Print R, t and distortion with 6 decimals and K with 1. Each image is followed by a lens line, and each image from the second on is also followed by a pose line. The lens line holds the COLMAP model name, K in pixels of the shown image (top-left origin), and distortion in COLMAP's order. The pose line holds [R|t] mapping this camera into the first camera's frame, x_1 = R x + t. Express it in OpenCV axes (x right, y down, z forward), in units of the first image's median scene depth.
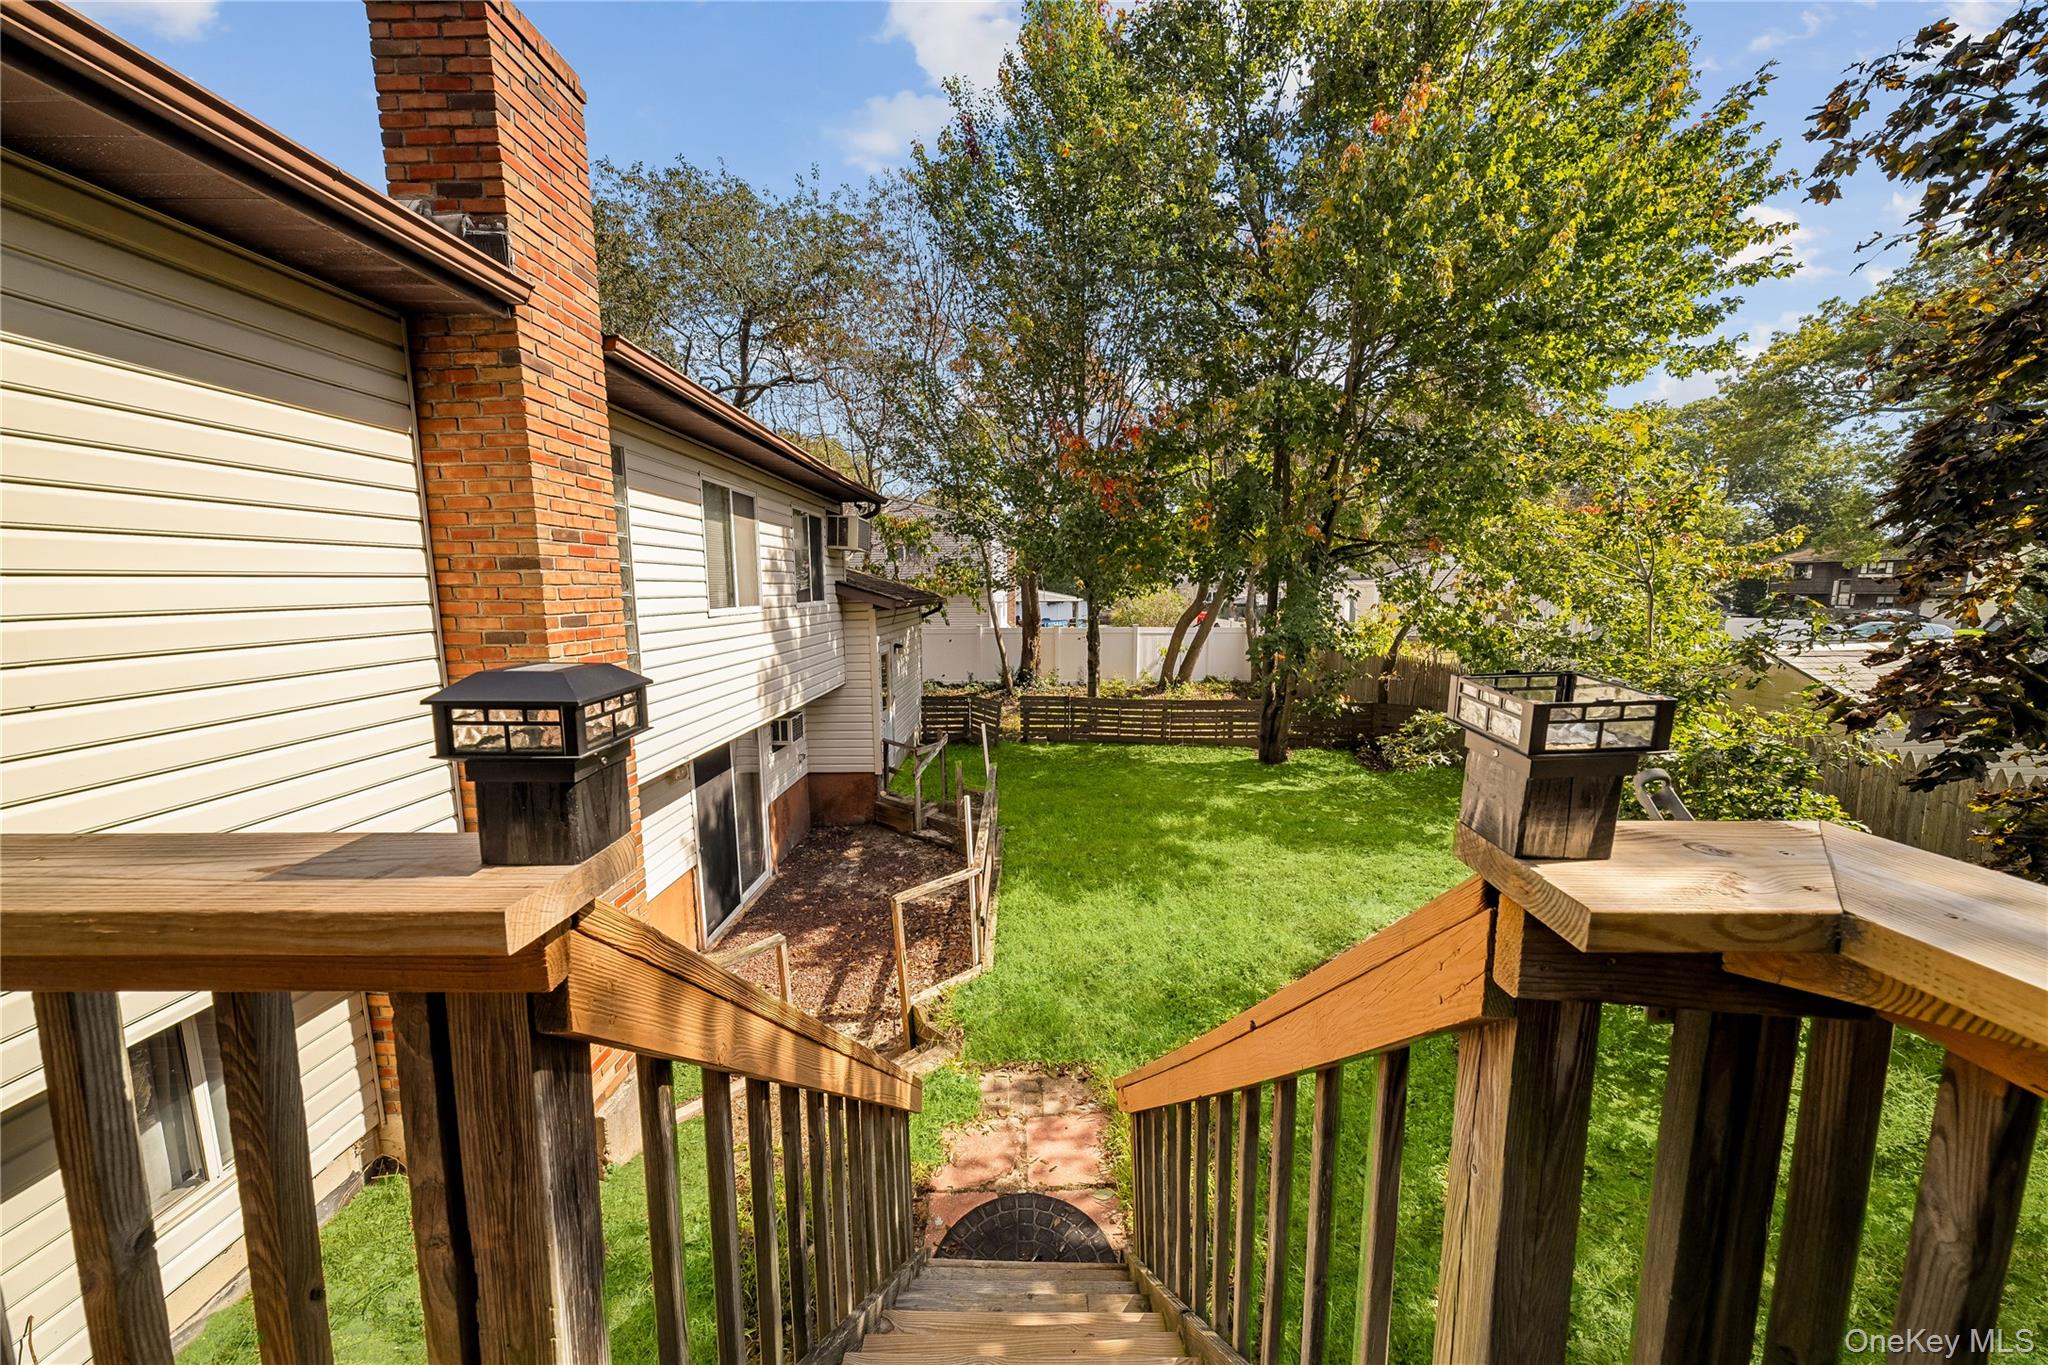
lens RADIAL K [[707.6, 0, 1029.8], [0, 707.6, 677.3], [0, 0, 1]] dist [-0.002983, -0.000243]
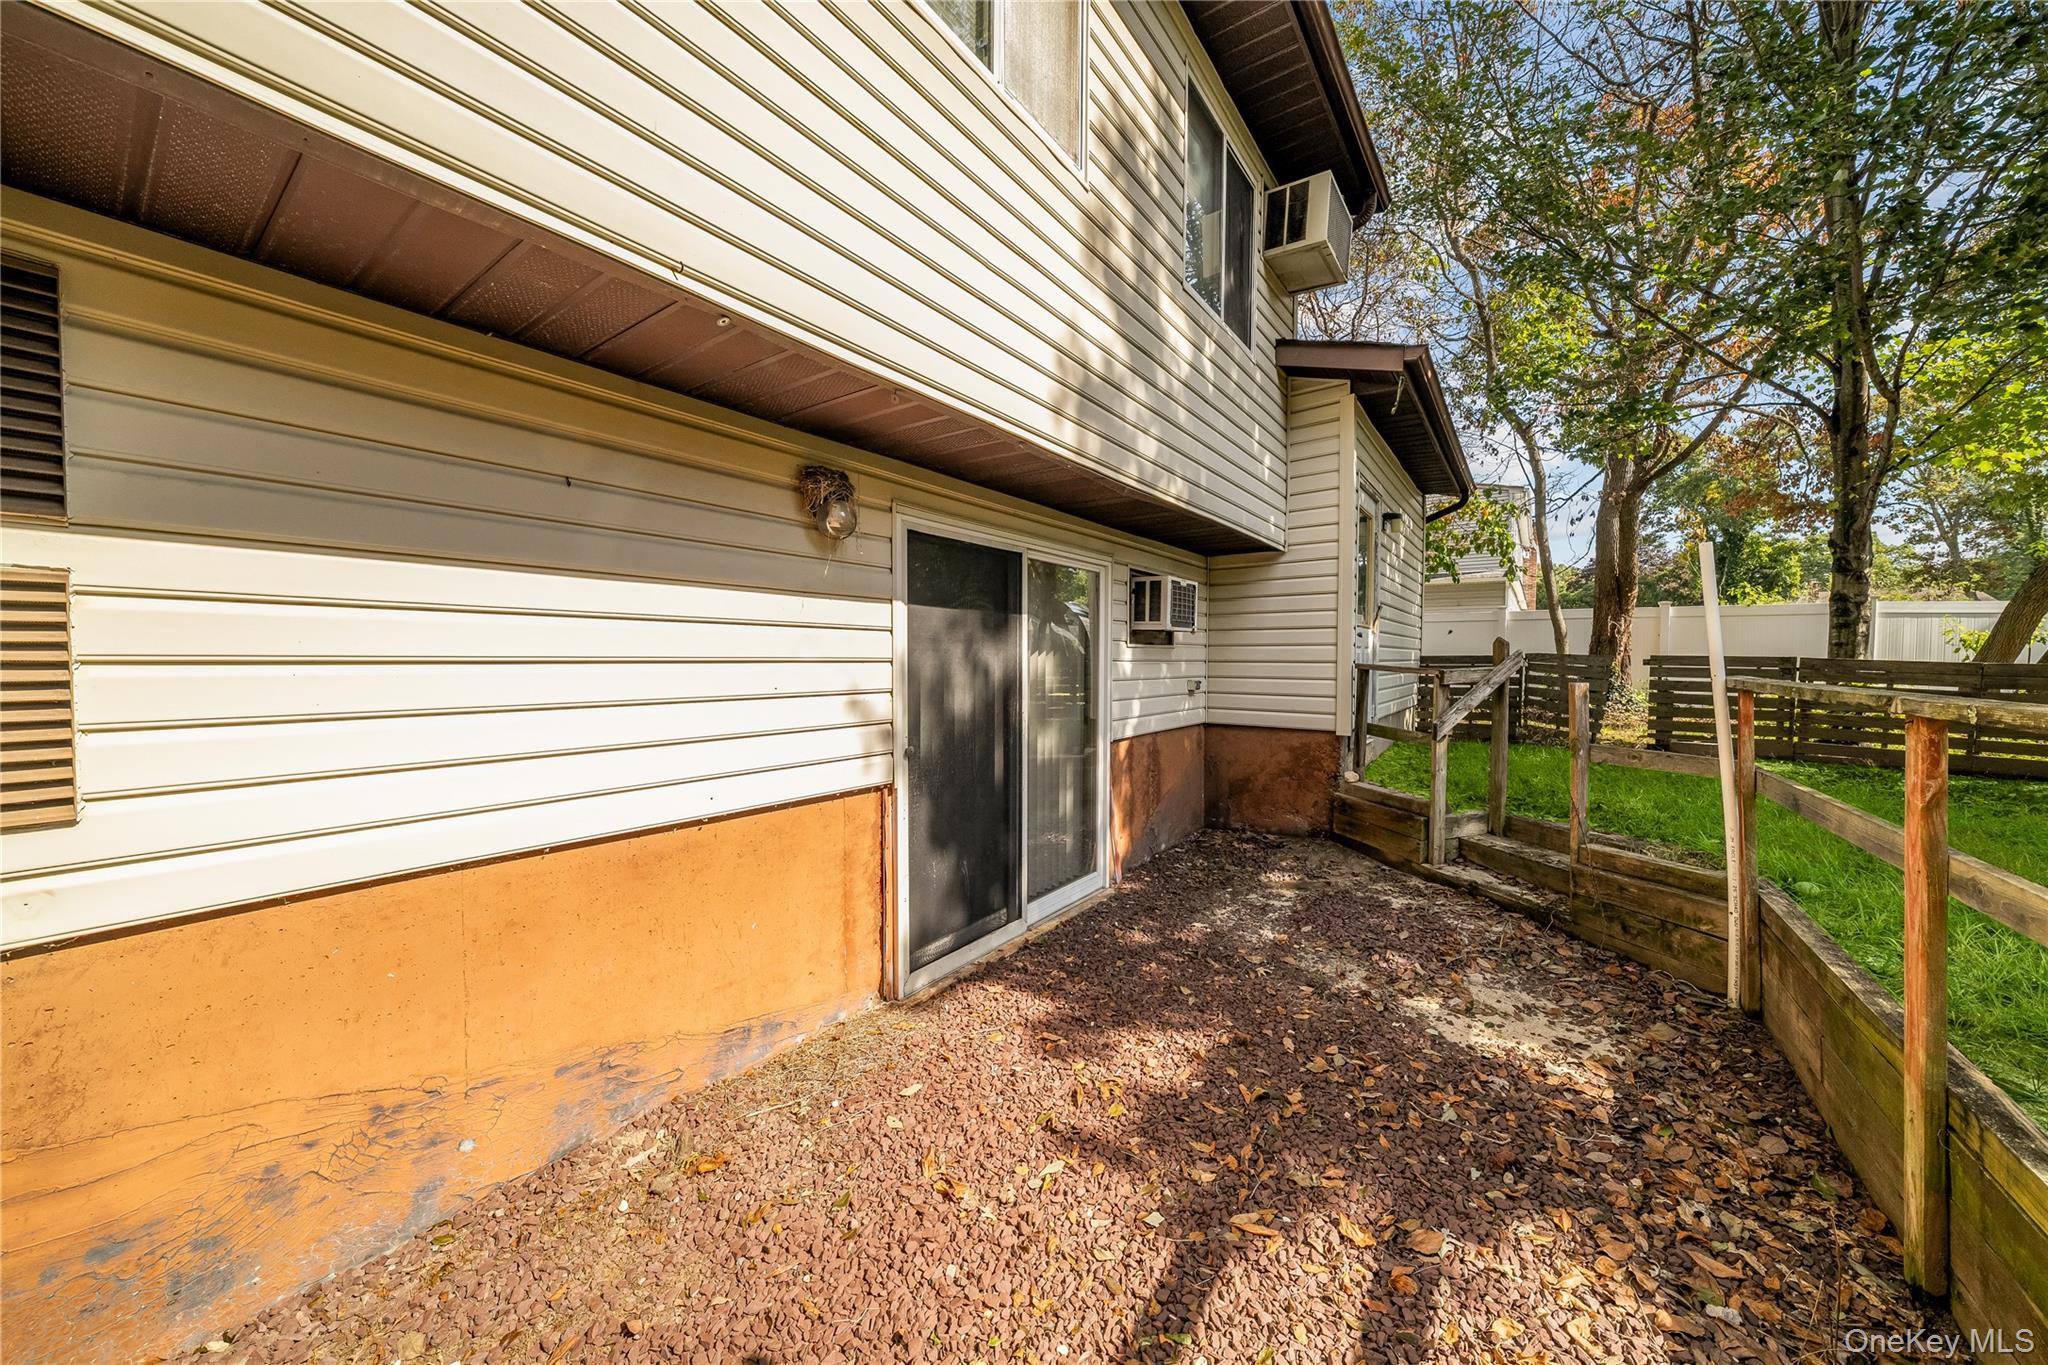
lens RADIAL K [[707.6, 0, 1021.3], [0, 707.6, 670.5], [0, 0, 1]] dist [-0.002983, -0.000243]
pose [[0.816149, 0.024002, -0.577343, -0.120771], [-0.090279, 0.992164, -0.086374, 0.162771], [0.570746, 0.122616, 0.811920, 0.496340]]
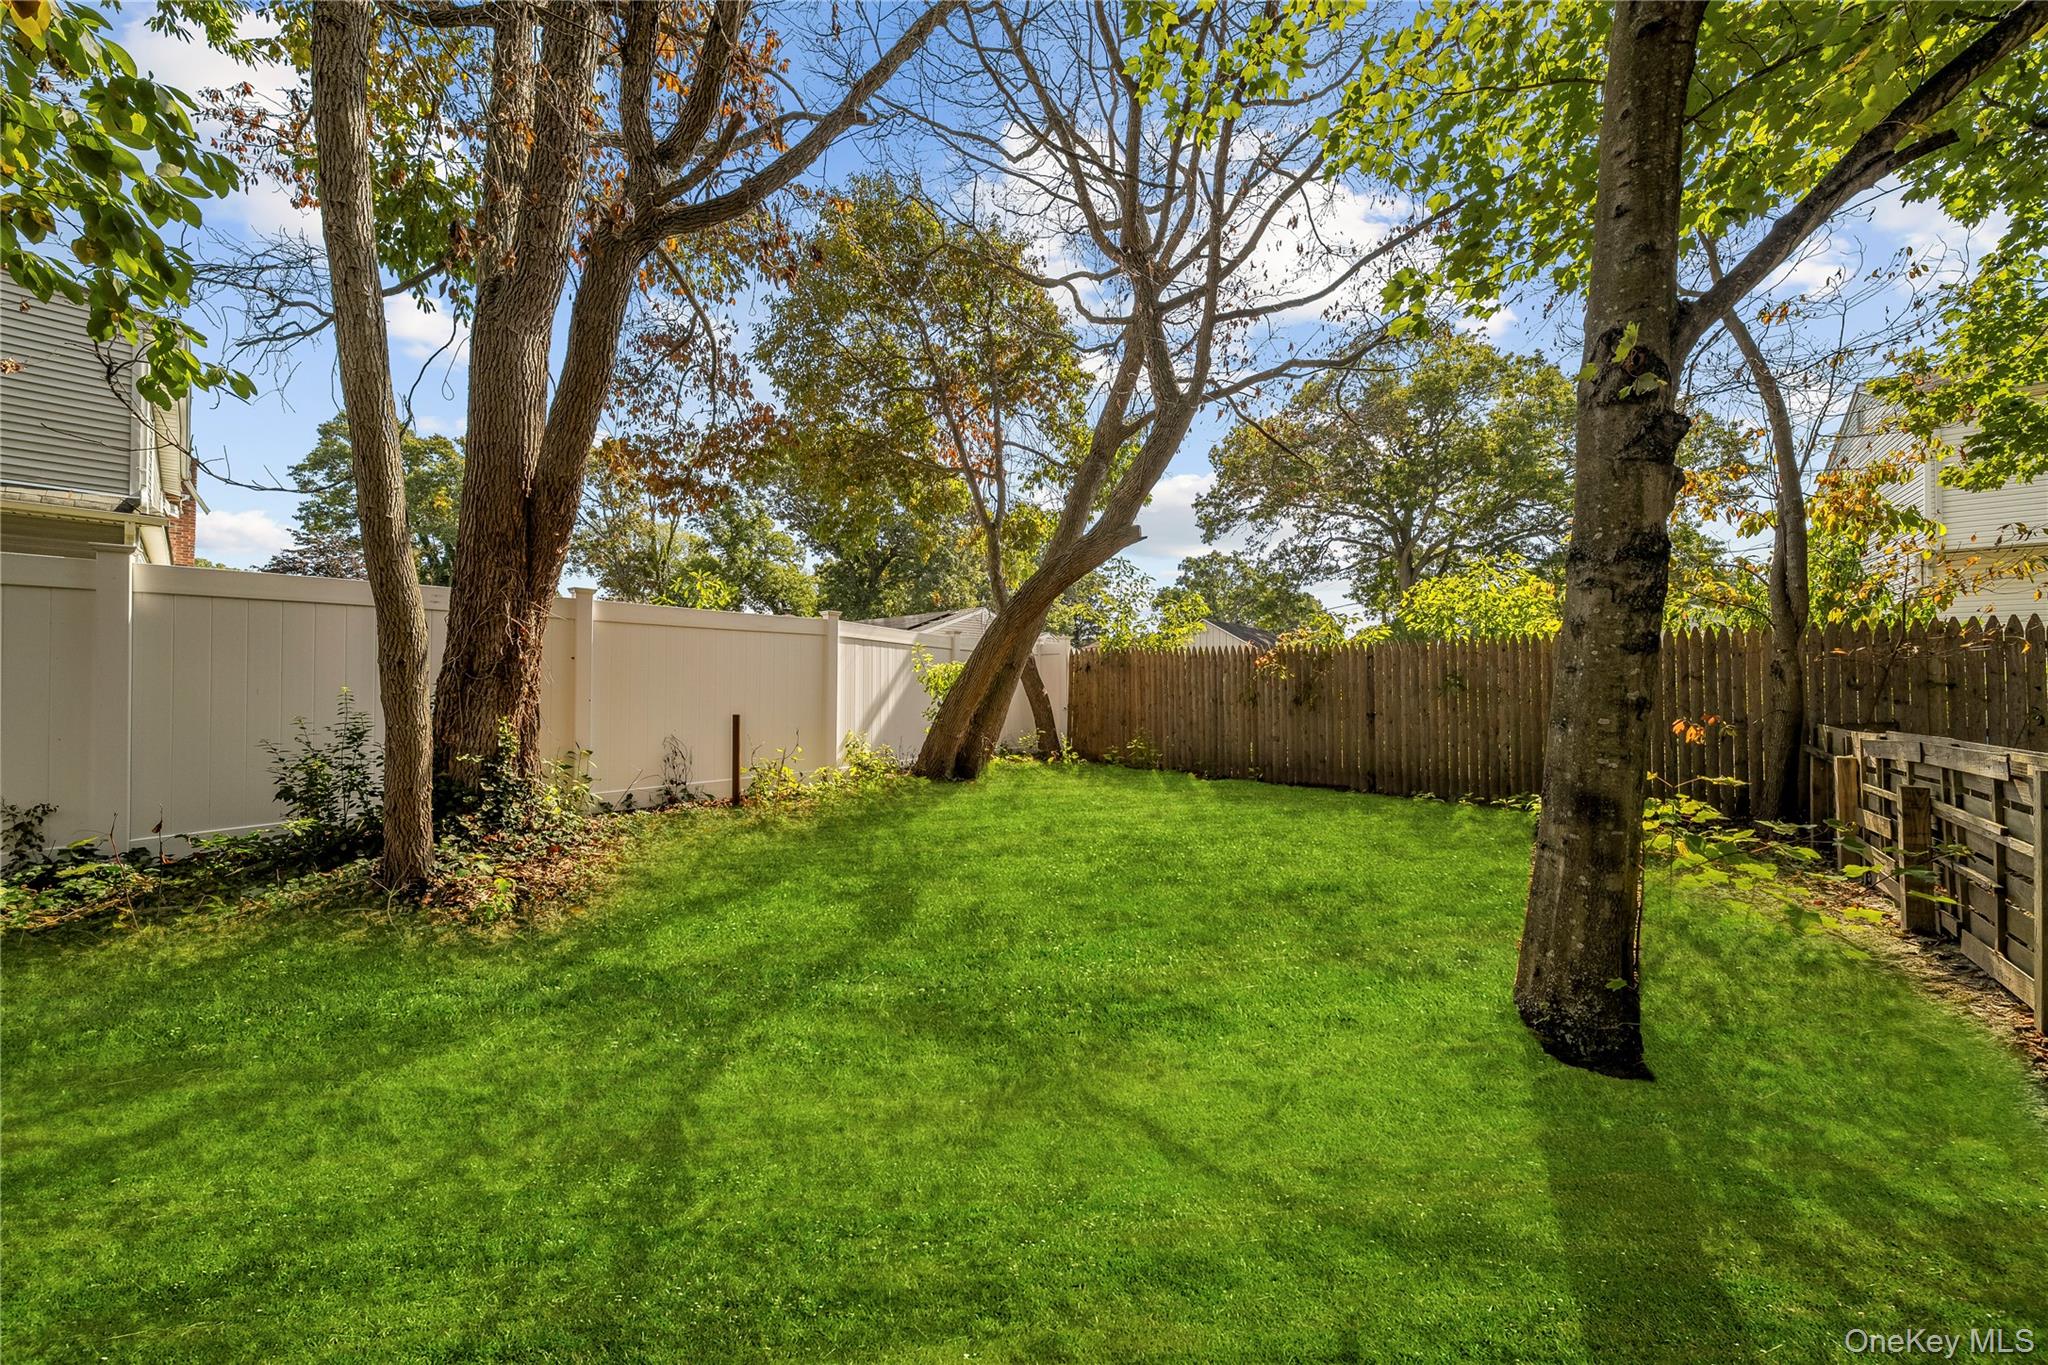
lens RADIAL K [[707.6, 0, 1019.6], [0, 707.6, 678.5], [0, 0, 1]] dist [-0.002983, -0.000243]
pose [[0.631688, 0.019180, 0.774986, -0.137134], [0.093684, 0.990478, -0.100875, 0.000050], [-0.769541, 0.136325, 0.623876, 1.507822]]
